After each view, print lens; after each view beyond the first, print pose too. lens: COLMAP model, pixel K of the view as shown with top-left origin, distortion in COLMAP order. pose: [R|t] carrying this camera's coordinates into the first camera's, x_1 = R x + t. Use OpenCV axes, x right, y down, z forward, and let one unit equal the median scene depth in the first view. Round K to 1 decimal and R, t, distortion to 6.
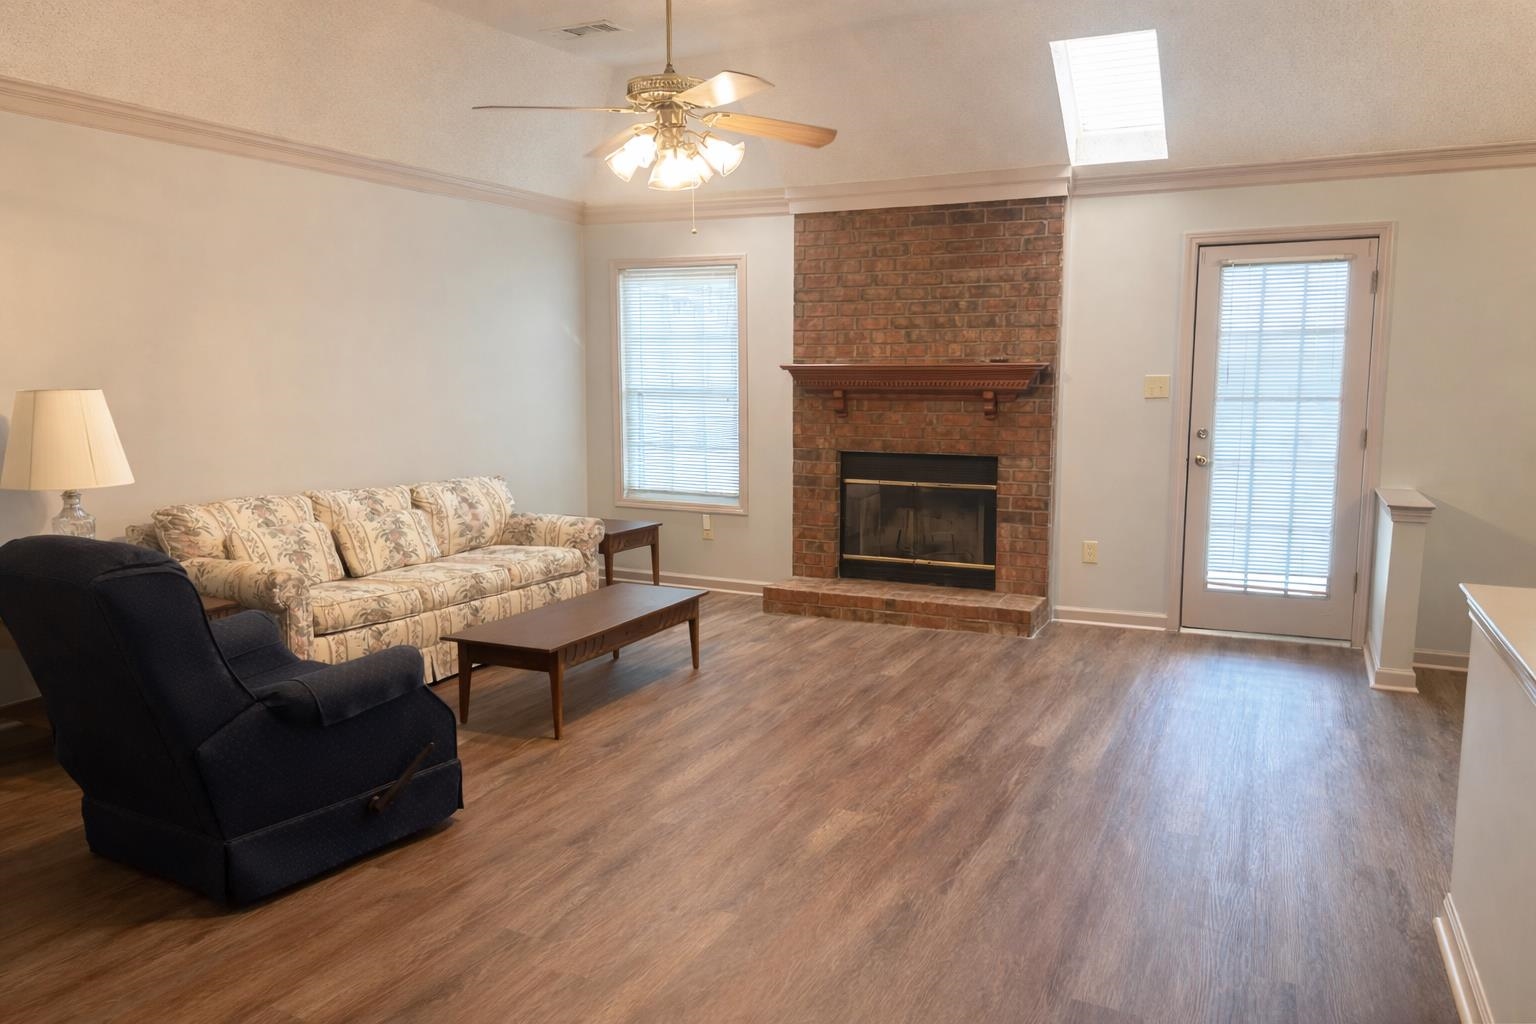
lens RADIAL K [[1038.9, 0, 768.0], [0, 1038.9, 512.0], [0, 0, 1]] dist [-0.076261, -0.001907]
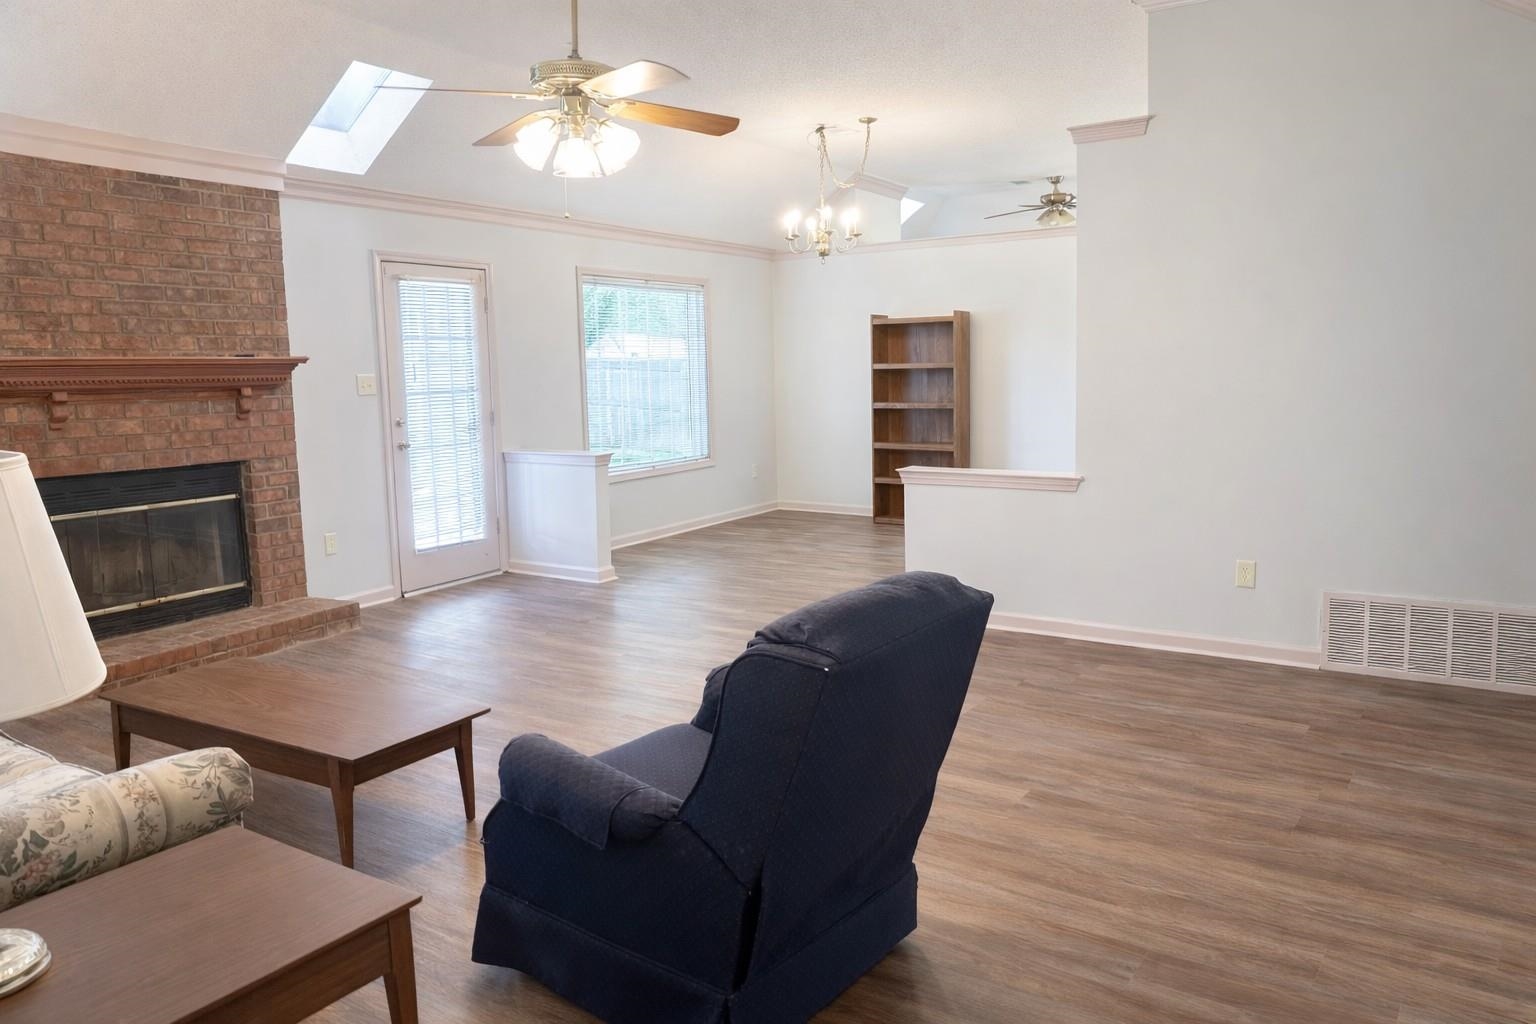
lens RADIAL K [[1038.9, 0, 768.0], [0, 1038.9, 512.0], [0, 0, 1]] dist [-0.076261, -0.001907]
pose [[0.061024, -0.123620, 0.990452, -0.686494], [0.125052, 0.985429, 0.115288, -0.057699], [-0.990272, 0.116823, 0.075594, 0.495929]]
